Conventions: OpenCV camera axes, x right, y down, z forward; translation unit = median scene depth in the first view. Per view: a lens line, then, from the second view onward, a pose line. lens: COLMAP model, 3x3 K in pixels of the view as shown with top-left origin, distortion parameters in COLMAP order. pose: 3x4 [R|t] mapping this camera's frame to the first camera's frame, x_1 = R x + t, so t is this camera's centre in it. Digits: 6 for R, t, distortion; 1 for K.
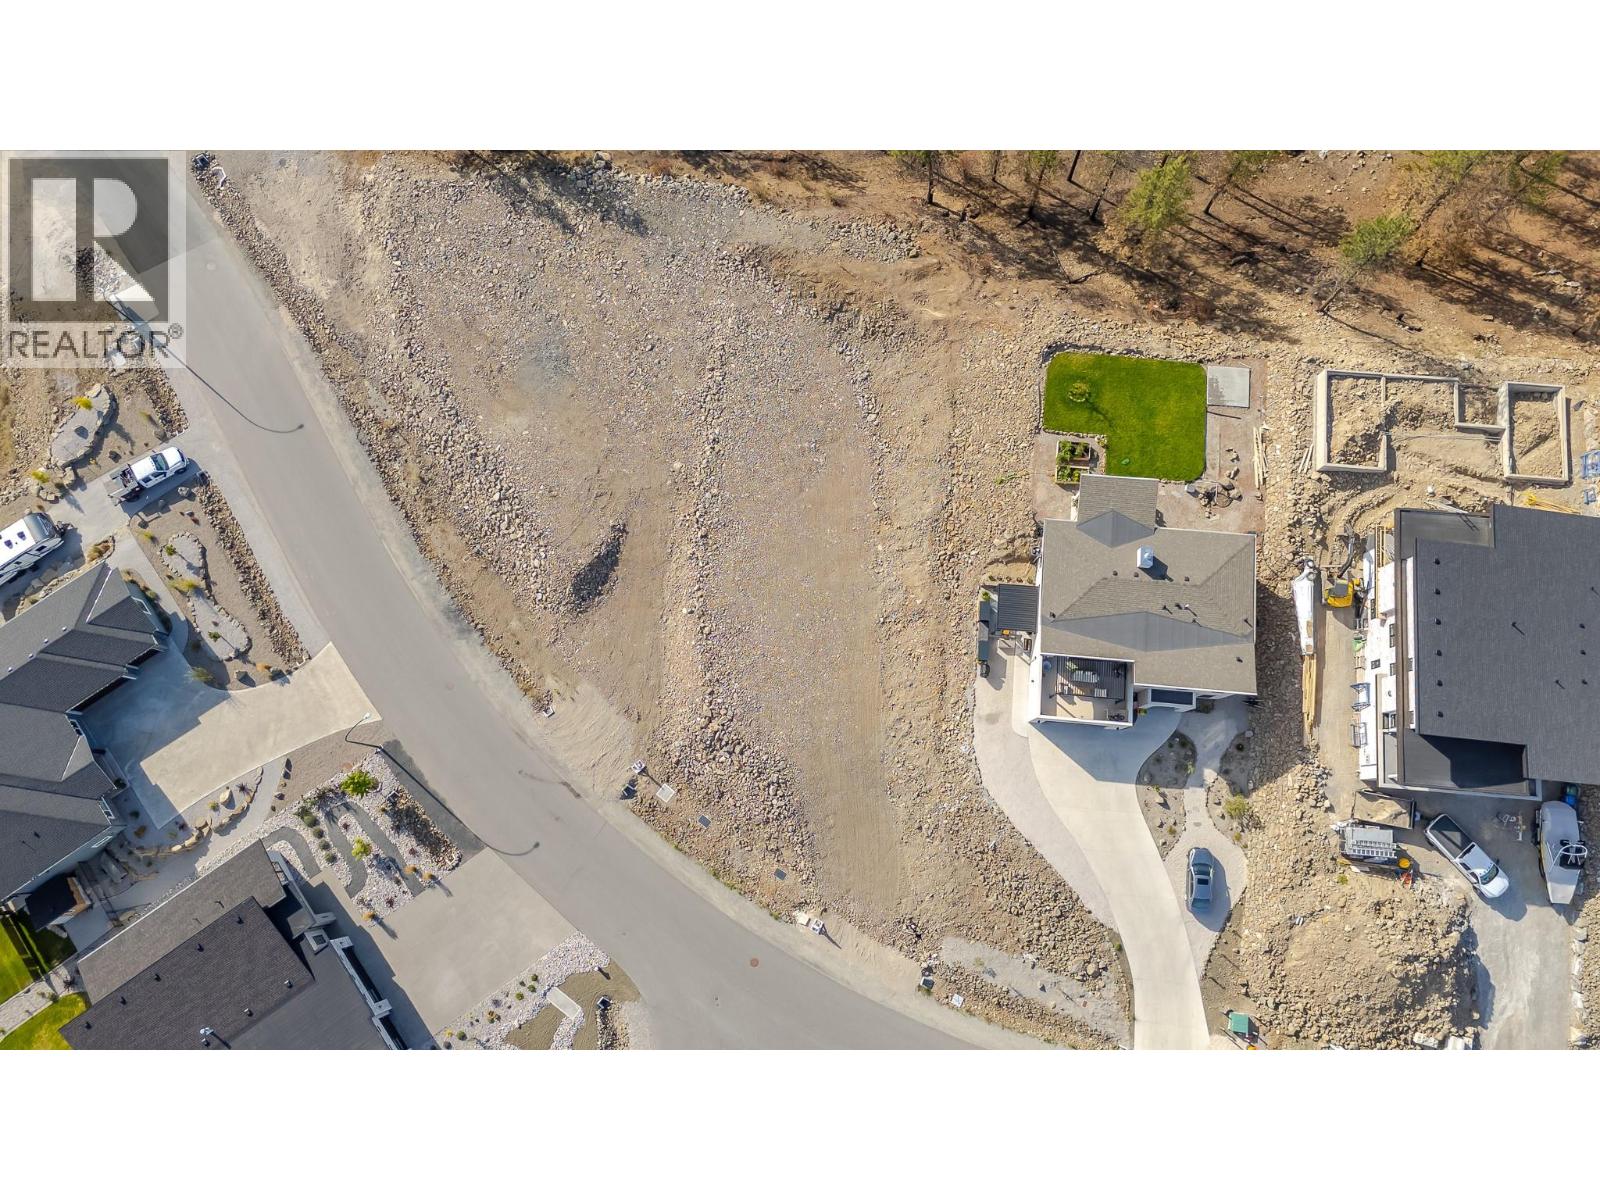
lens RADIAL K [[1128.0, 0, 800.0], [0, 1128.0, 600.0], [0, 0, 1]] dist [0.155887, -0.344903]
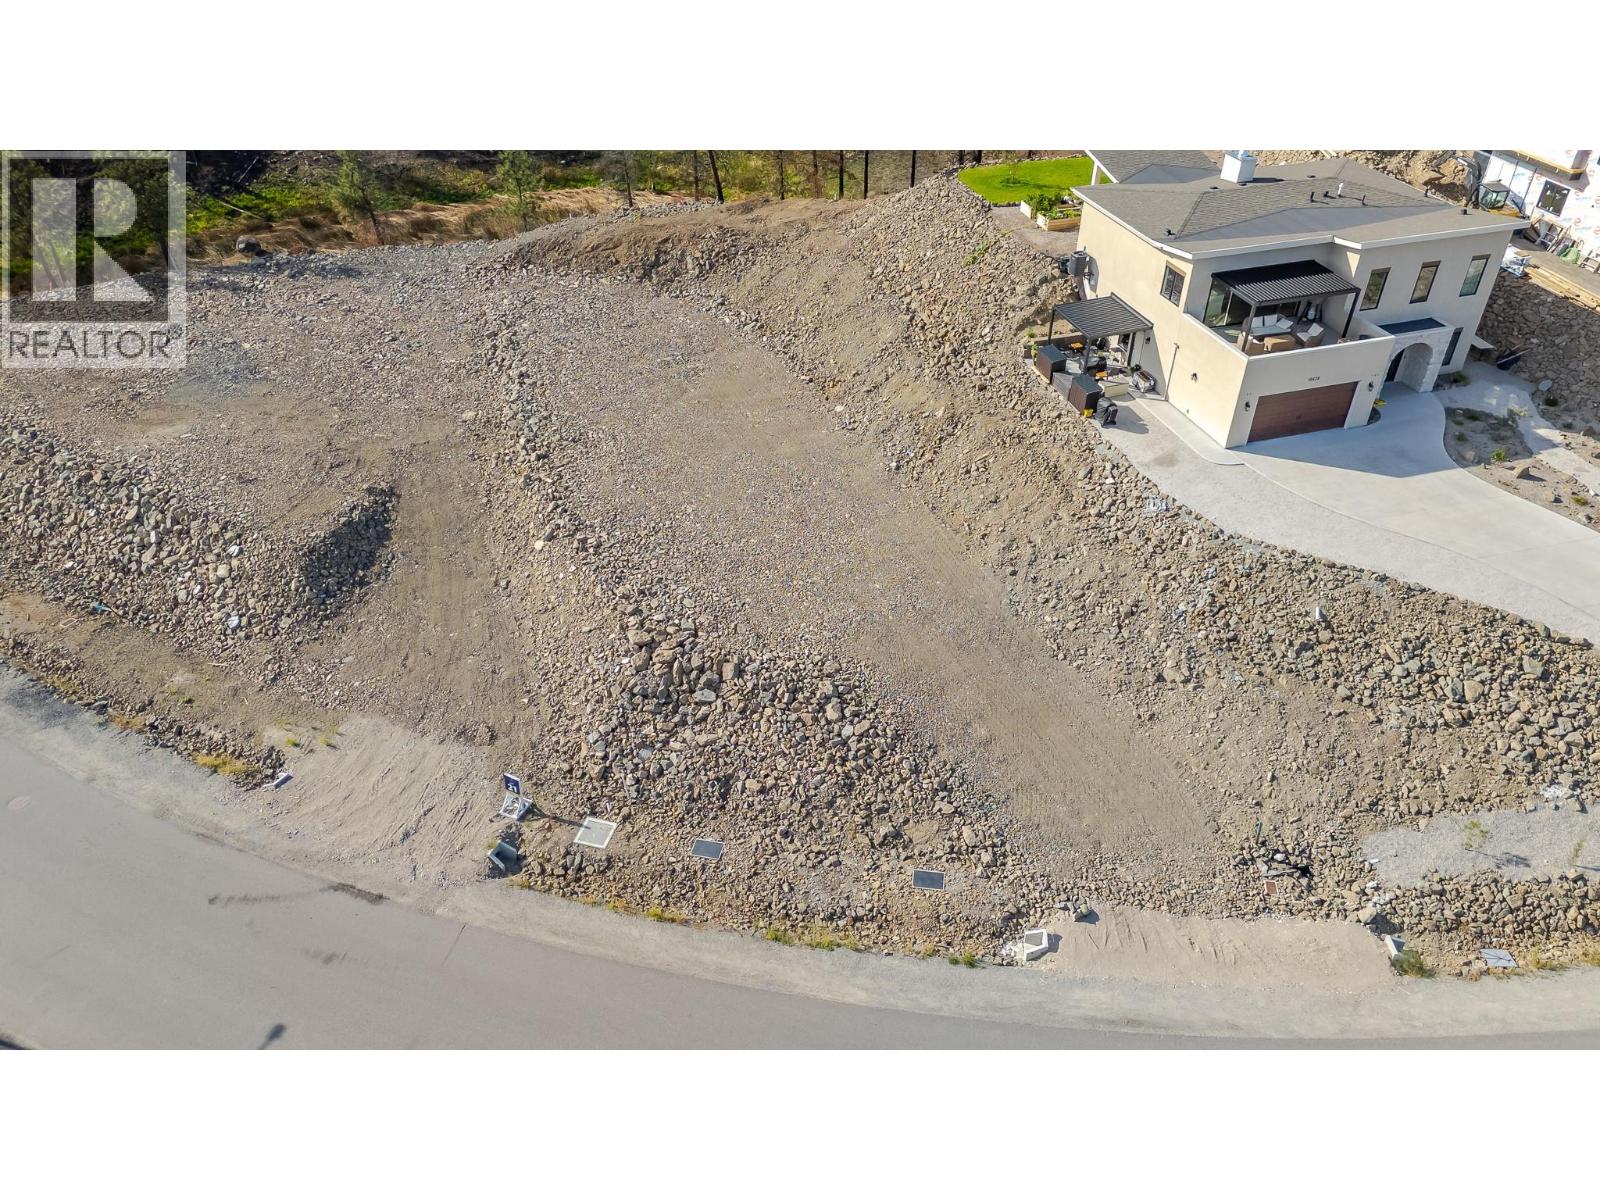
lens RADIAL K [[1167.0, 0, 800.0], [0, 1167.0, 600.0], [0, 0, 1]] dist [0.086406, -0.089435]
pose [[0.926968, -0.213953, 0.308147, -0.166594], [0.364524, 0.707752, -0.605152, 0.405908], [-0.088618, 0.673284, 0.734054, 0.629509]]
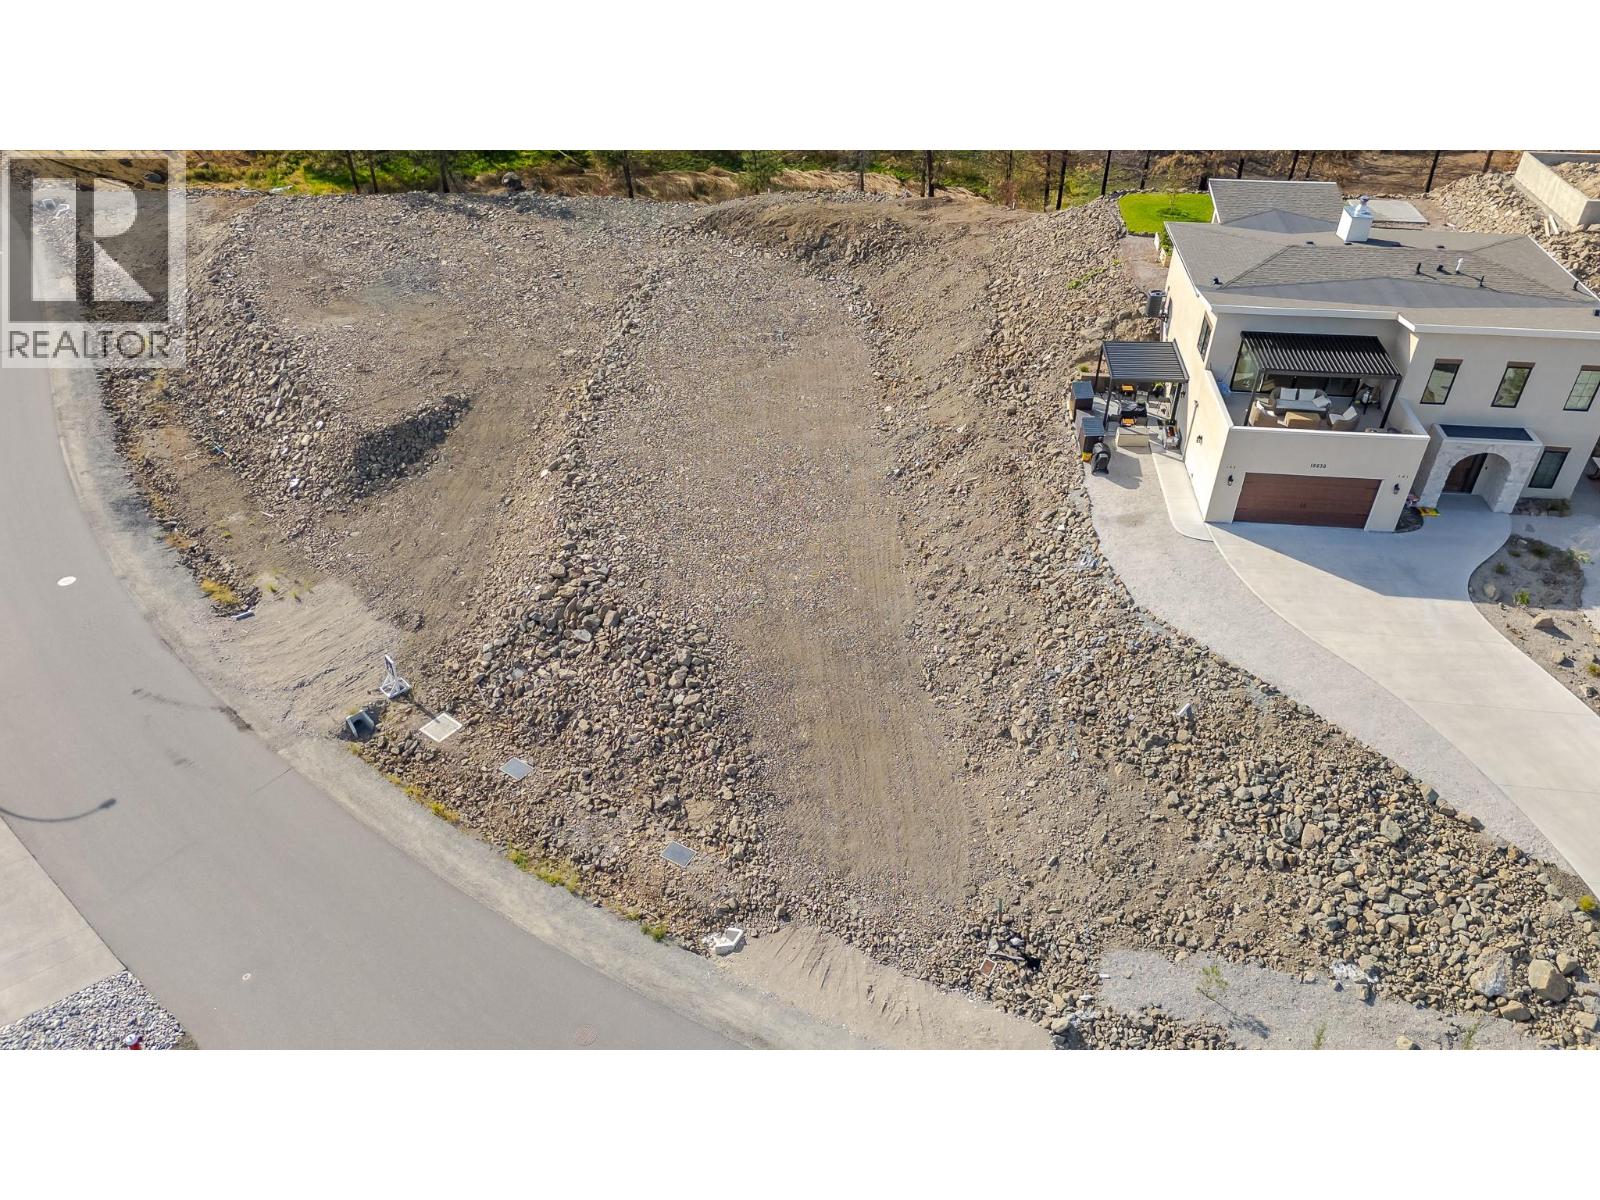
lens RADIAL K [[1167.0, 0, 800.0], [0, 1167.0, 600.0], [0, 0, 1]] dist [0.086406, -0.089435]
pose [[0.999718, 0.021163, 0.010745, 0.020147], [-0.008836, 0.752037, -0.659062, 0.450832], [-0.022028, 0.658781, 0.752012, 0.617460]]
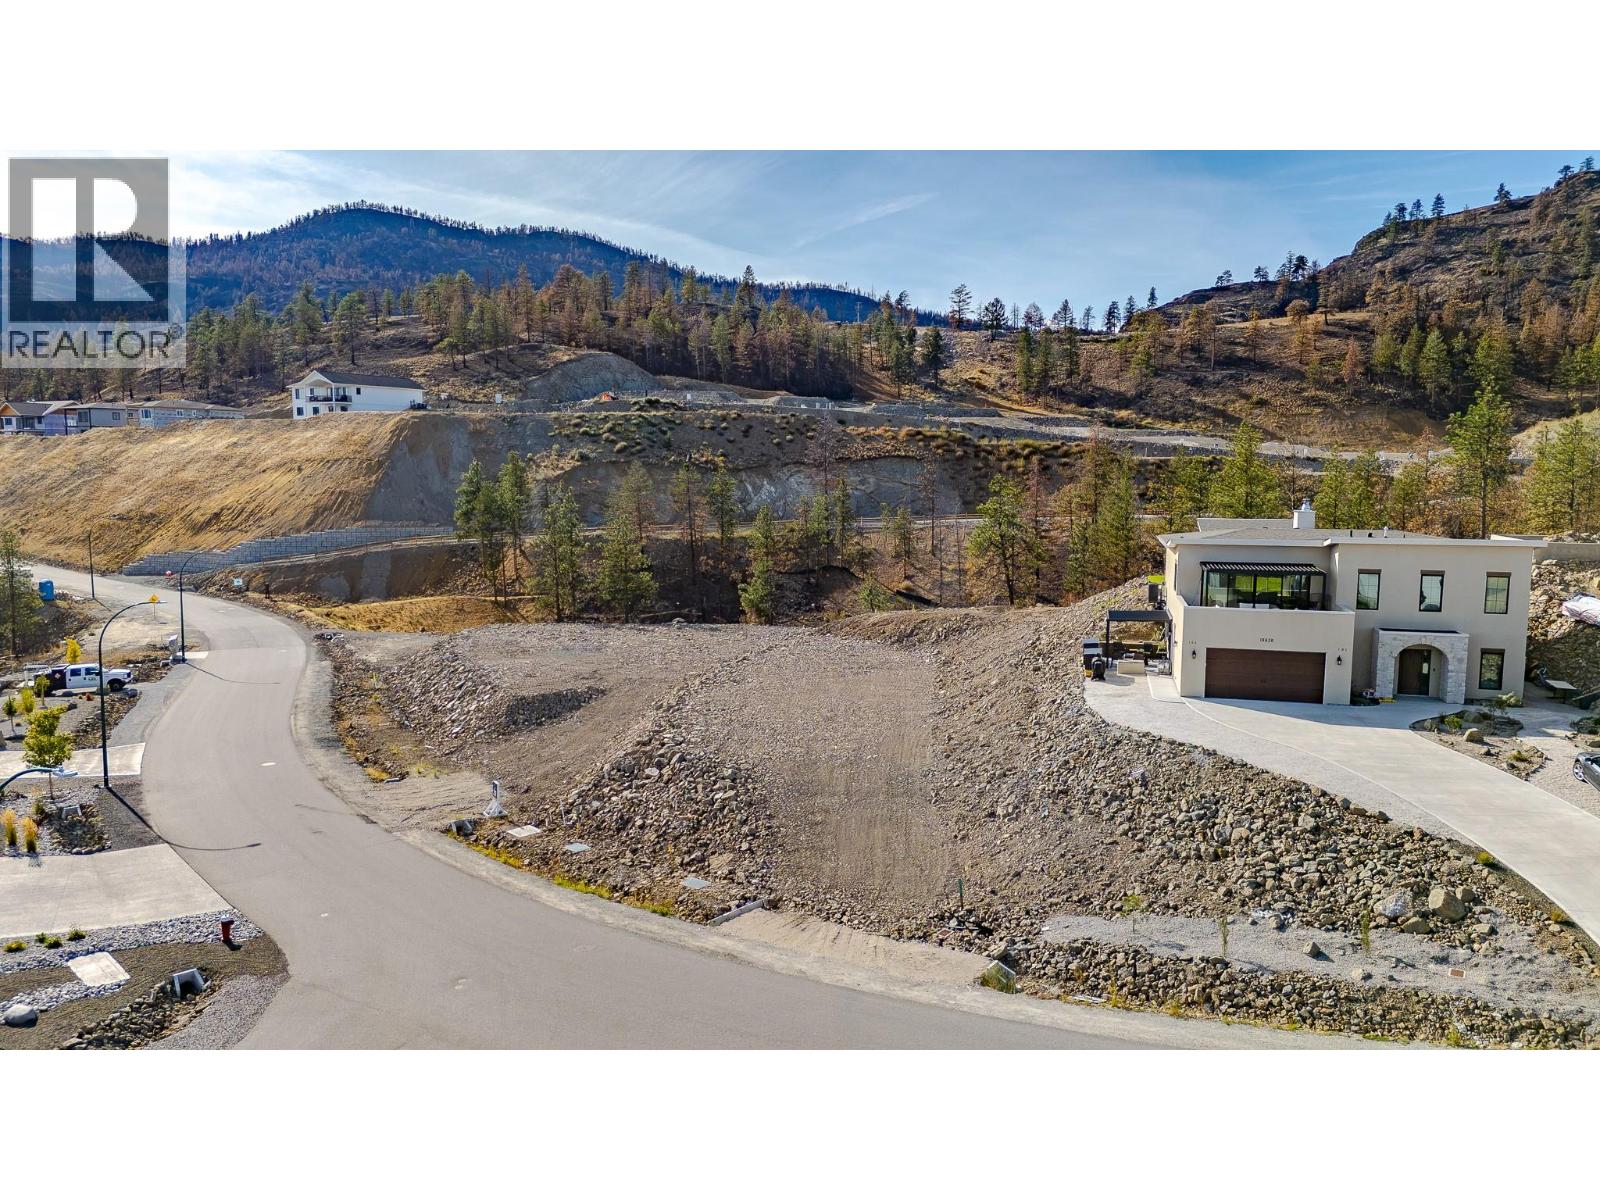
lens RADIAL K [[1167.0, 0, 800.0], [0, 1167.0, 600.0], [0, 0, 1]] dist [0.086406, -0.089435]
pose [[0.987198, 0.036346, -0.155300, 0.097068], [-0.158902, 0.308116, -0.937984, 0.655239], [0.013758, 0.950654, 0.309947, 0.735308]]
